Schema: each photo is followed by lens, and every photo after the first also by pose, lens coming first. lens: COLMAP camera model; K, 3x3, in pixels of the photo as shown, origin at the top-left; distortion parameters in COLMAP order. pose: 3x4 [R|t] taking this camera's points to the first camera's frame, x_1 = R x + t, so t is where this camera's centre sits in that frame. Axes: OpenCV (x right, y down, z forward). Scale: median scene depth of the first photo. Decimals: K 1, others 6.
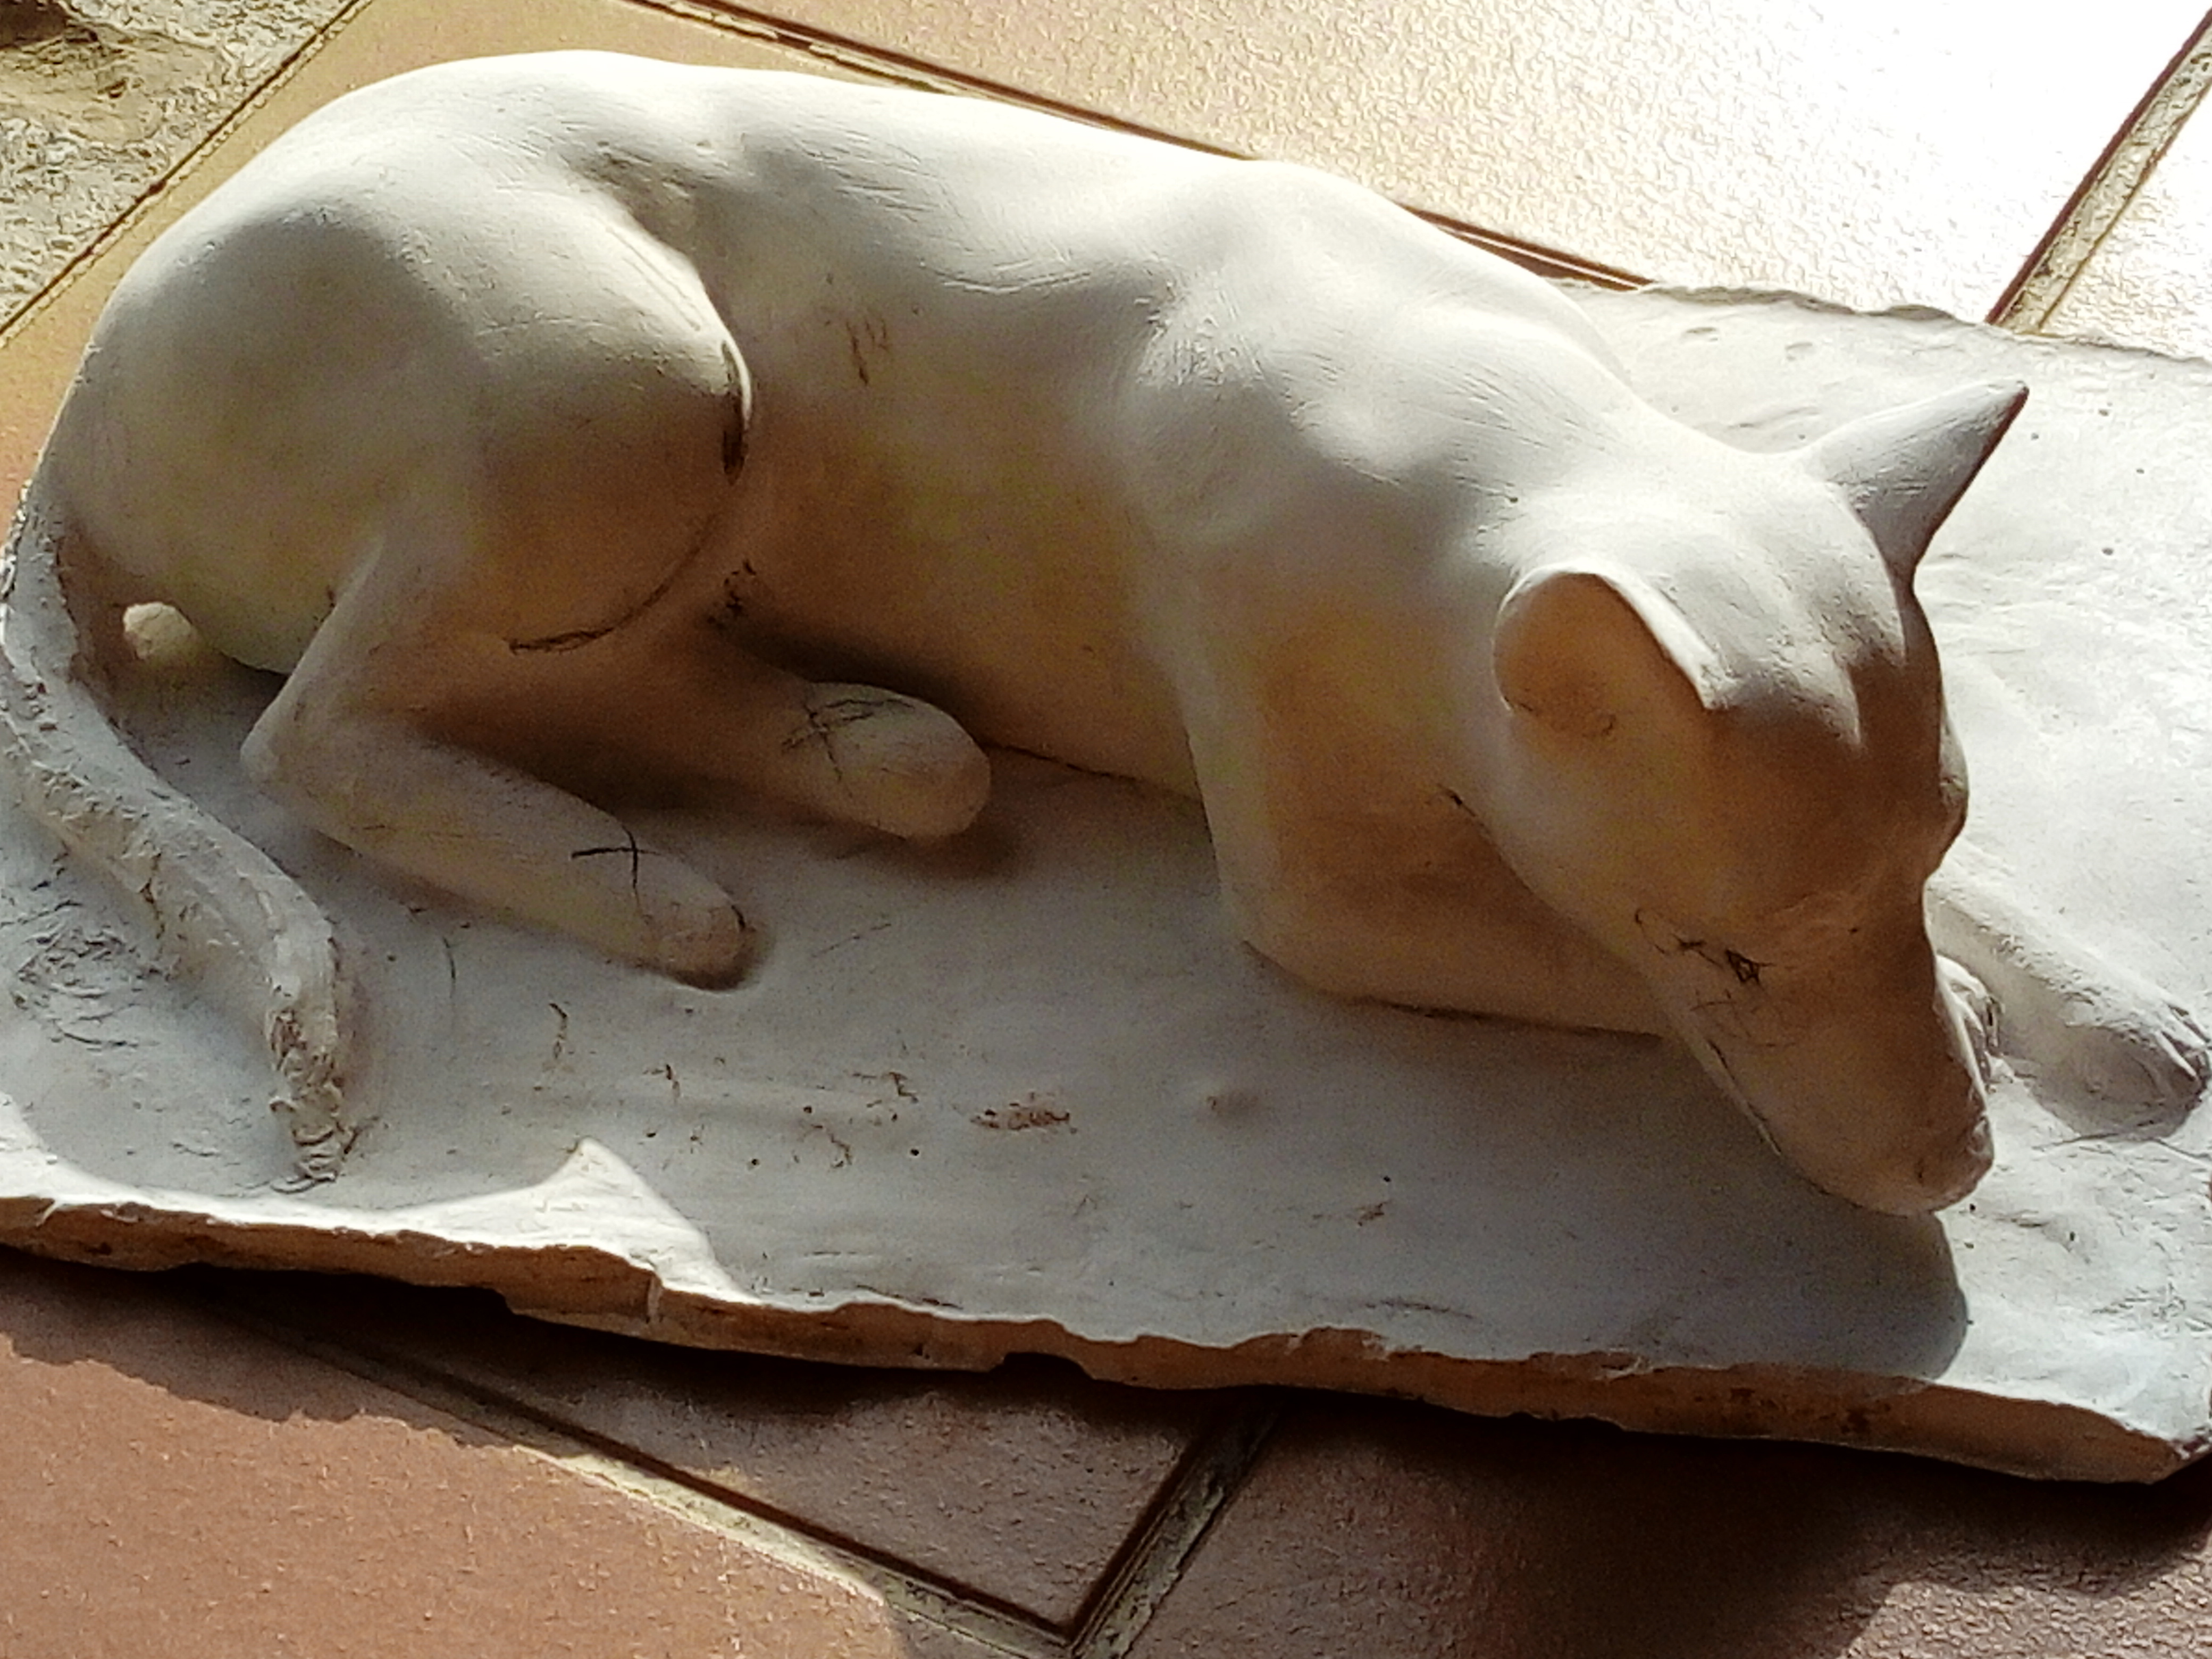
lens RADIAL K [[2369.9, 0, 1106.0], [0, 2369.9, 829.5], [0, 0, 1]] dist [0.004932, 0.029127]
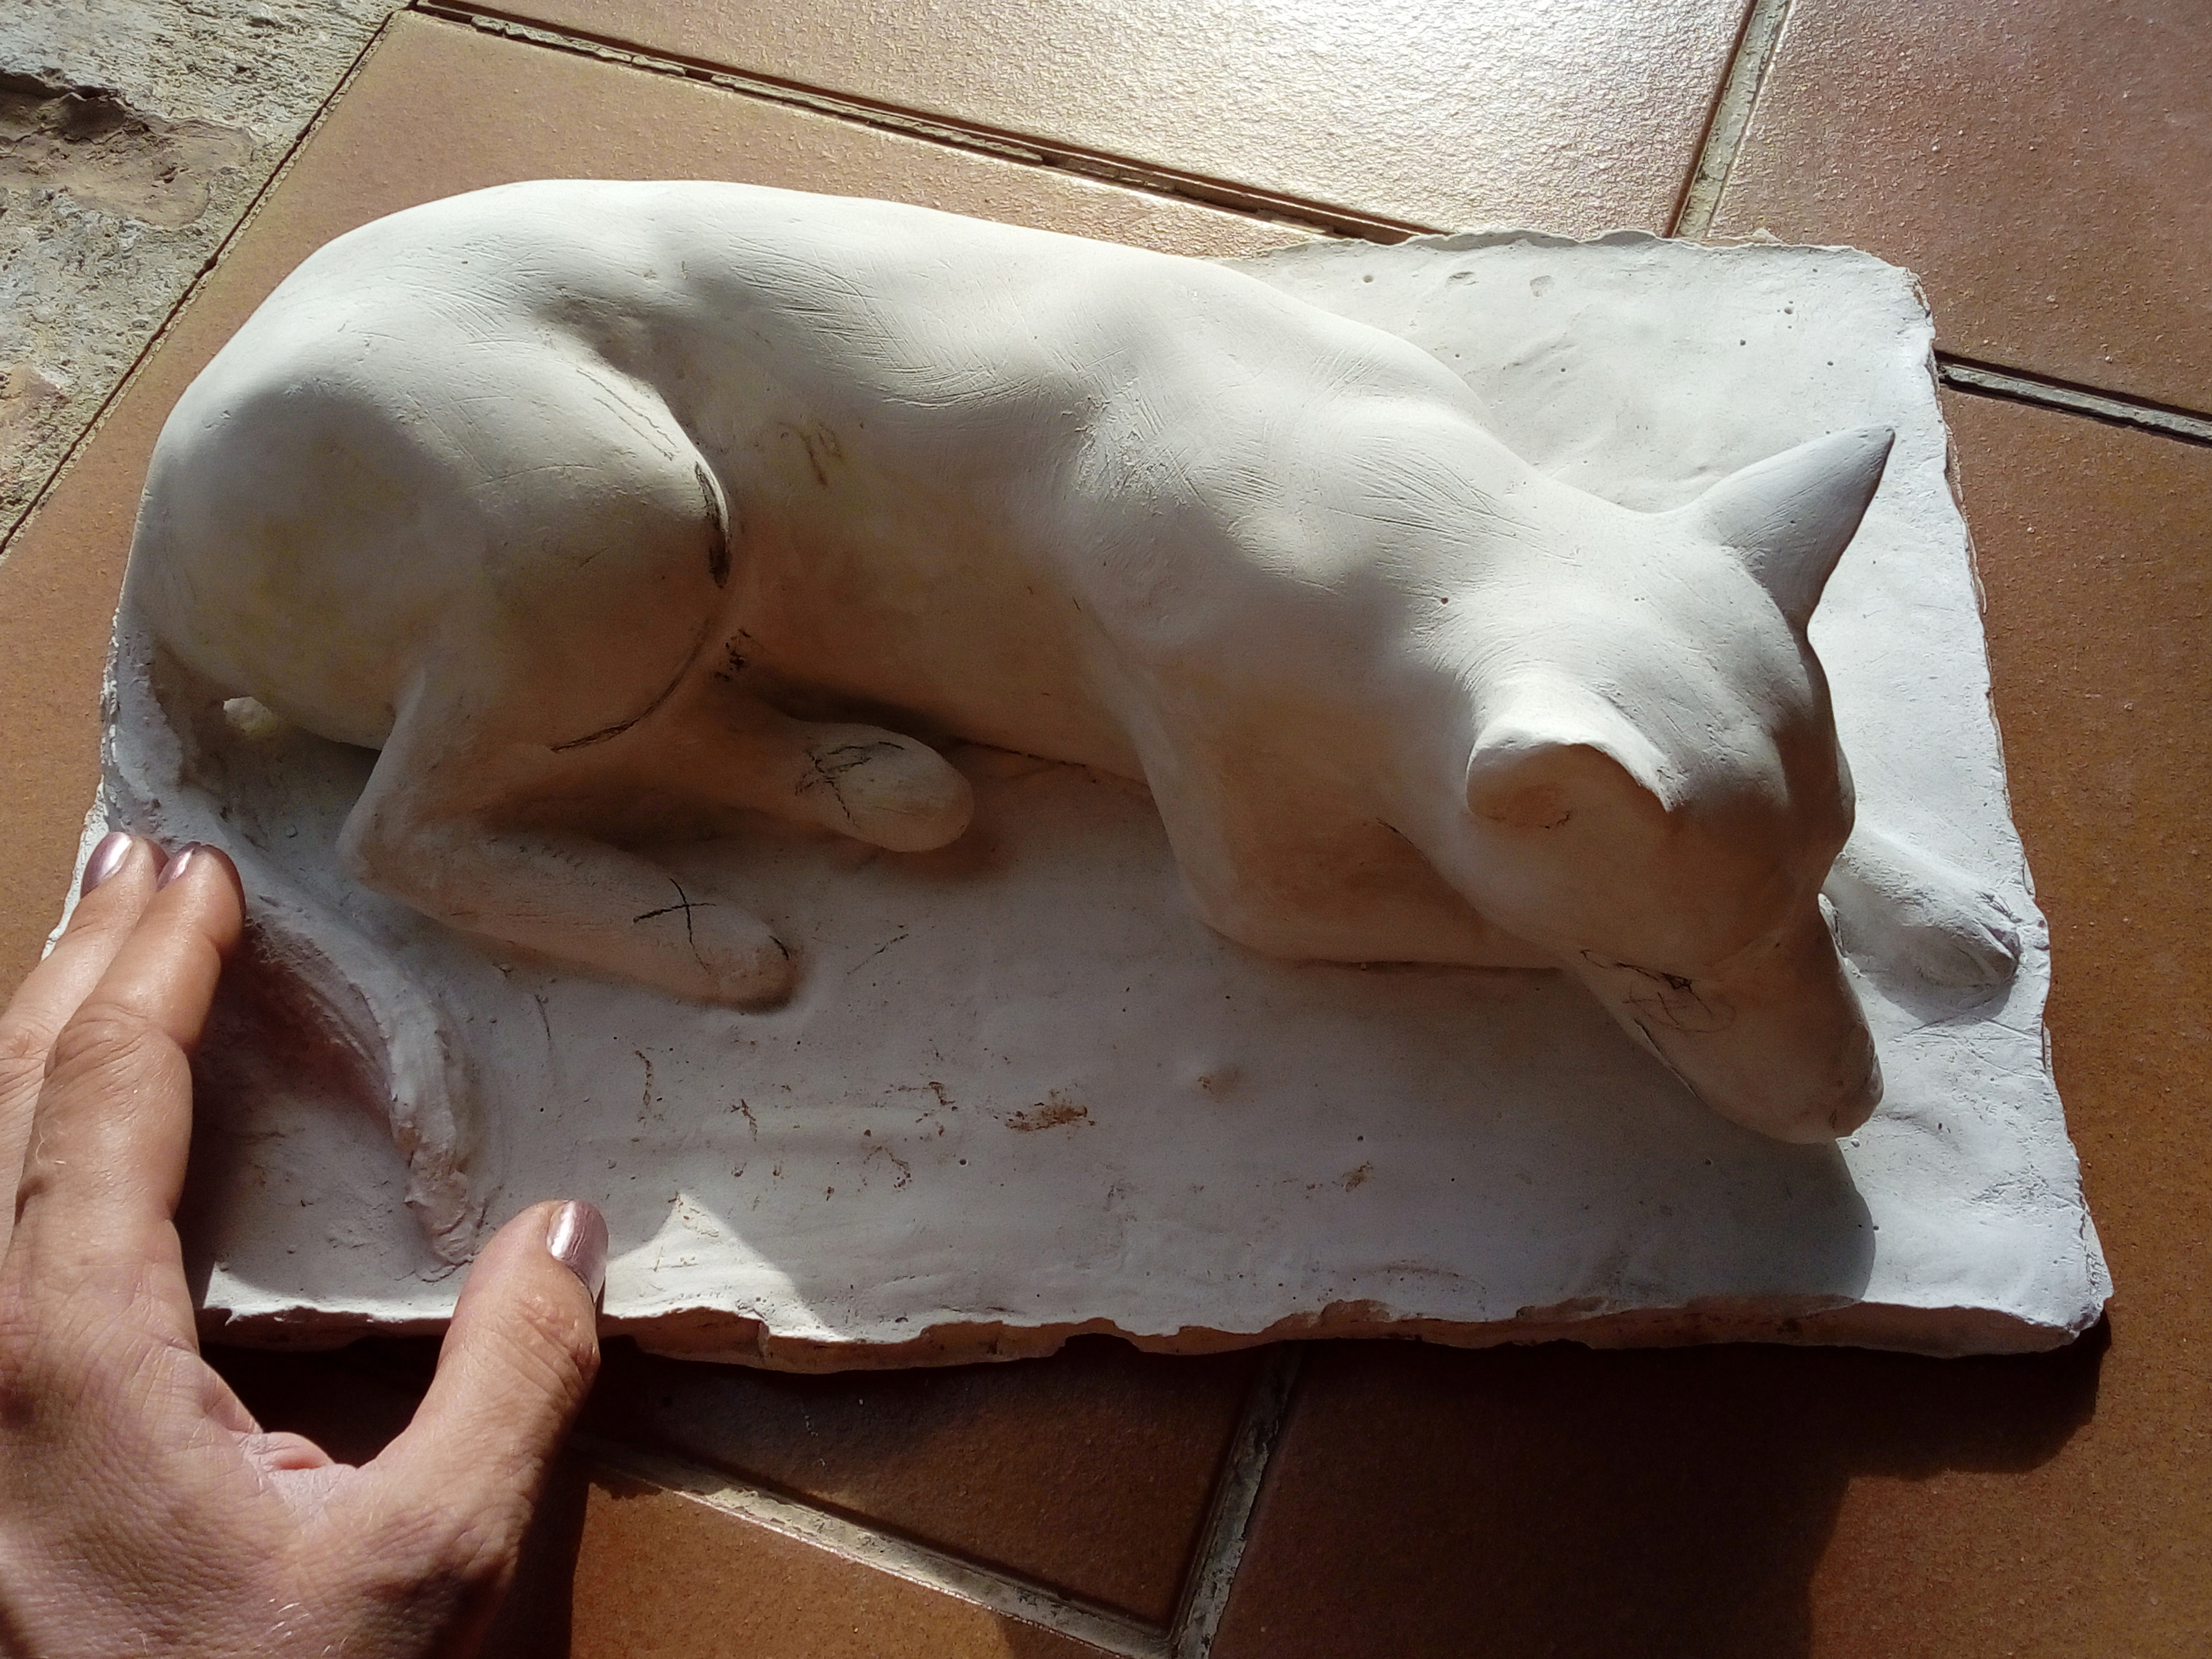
lens RADIAL K [[1728.1, 0, 1104.3], [0, 1728.1, 887.4], [0, 0, 1]] dist [0.065098, -0.065503]
pose [[0.991671, -0.124638, 0.032454, -0.020780], [0.119372, 0.984073, 0.131721, -0.101653], [-0.048354, -0.126750, 0.990755, 0.148560]]
